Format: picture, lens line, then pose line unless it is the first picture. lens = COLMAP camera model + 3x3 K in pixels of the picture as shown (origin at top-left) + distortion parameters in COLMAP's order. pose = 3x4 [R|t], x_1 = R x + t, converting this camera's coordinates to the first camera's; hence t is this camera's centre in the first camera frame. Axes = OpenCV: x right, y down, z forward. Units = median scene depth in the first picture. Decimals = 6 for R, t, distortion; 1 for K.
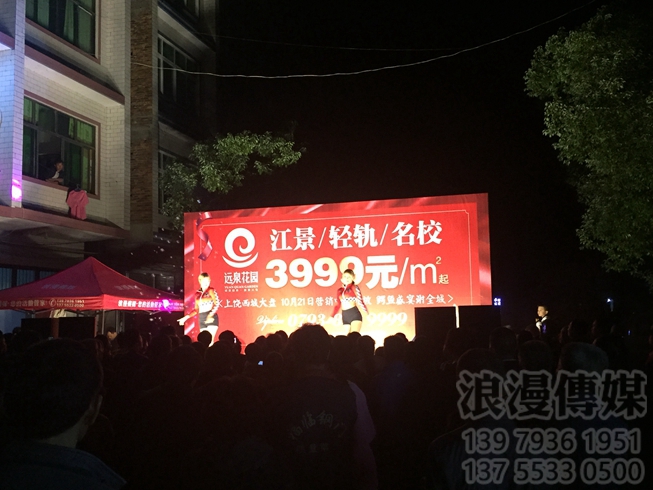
lens RADIAL K [[730.0, 0, 327.9], [0, 730.0, 249.3], [0, 0, 1]] dist [0.063012, 0.000000]
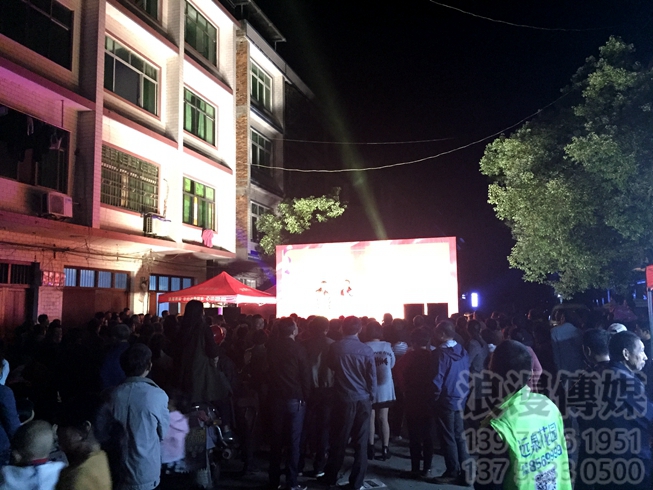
lens RADIAL K [[553.2, 0, 329.3], [0, 553.2, 273.1], [0, 0, 1]] dist [0.057772, -0.054134]
pose [[0.999700, 0.002855, -0.024336, -0.045056], [-0.001955, 0.999316, 0.036930, -0.036242], [0.024425, -0.036871, 0.999022, -0.302149]]
